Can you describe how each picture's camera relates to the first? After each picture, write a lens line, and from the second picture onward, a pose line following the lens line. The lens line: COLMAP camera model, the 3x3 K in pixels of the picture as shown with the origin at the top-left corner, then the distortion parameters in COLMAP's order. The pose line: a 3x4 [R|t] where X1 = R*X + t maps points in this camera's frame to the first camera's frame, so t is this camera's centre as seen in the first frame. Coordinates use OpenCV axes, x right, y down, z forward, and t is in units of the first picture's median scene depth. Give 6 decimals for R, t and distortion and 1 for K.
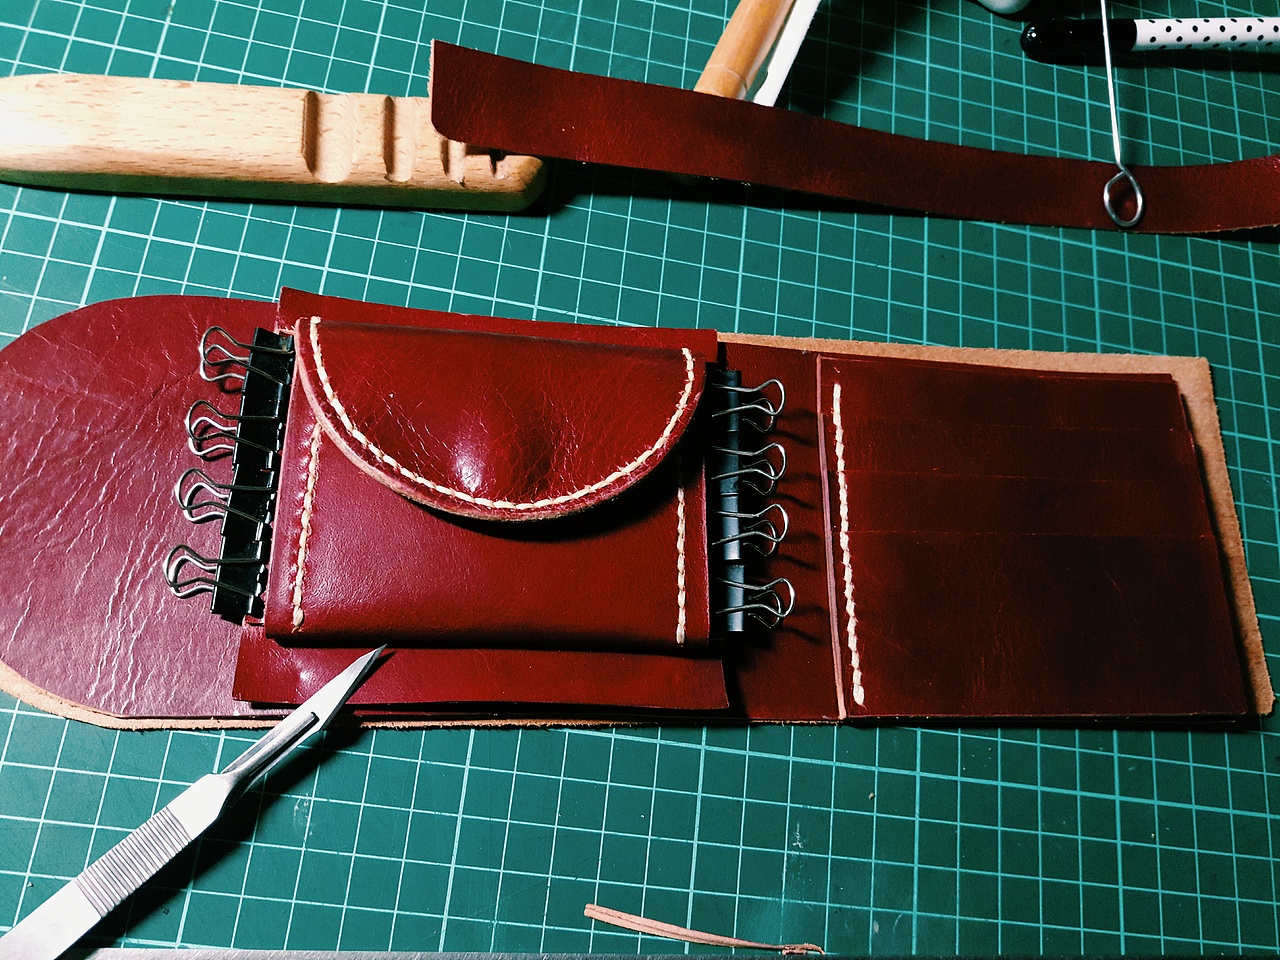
lens RADIAL K [[1154.4, 0, 640.7], [0, 1154.4, 522.2], [0, 0, 1]] dist [-0.046591, 0.024612]
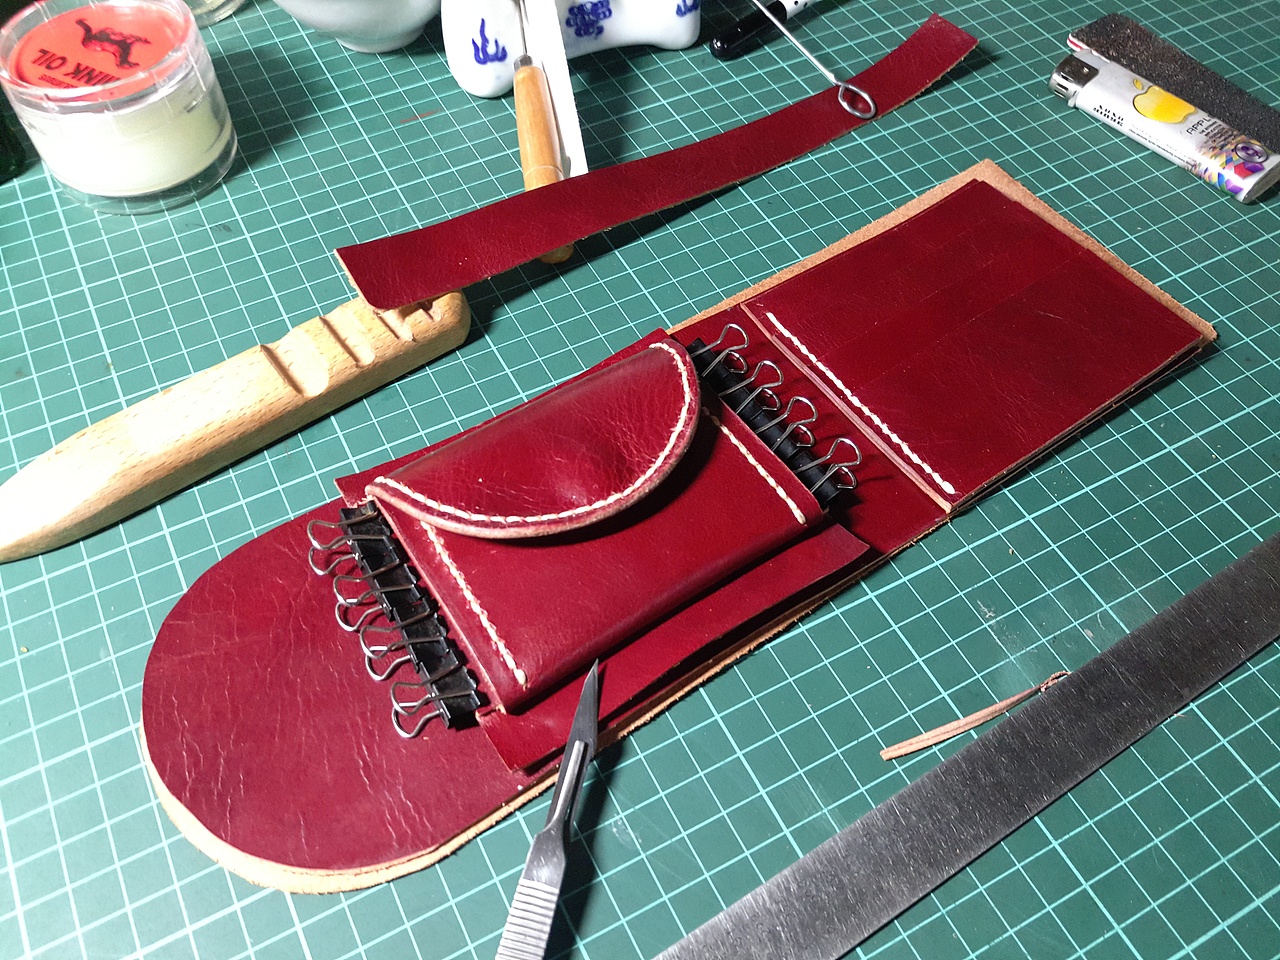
lens RADIAL K [[1154.4, 0, 639.2], [0, 1154.4, 478.4], [0, 0, 1]] dist [-0.046591, 0.024612]
pose [[0.820250, -0.544736, 0.174507, -0.259108], [0.571065, 0.797354, -0.195224, 0.187481], [-0.032798, 0.259788, 0.965109, -0.113553]]
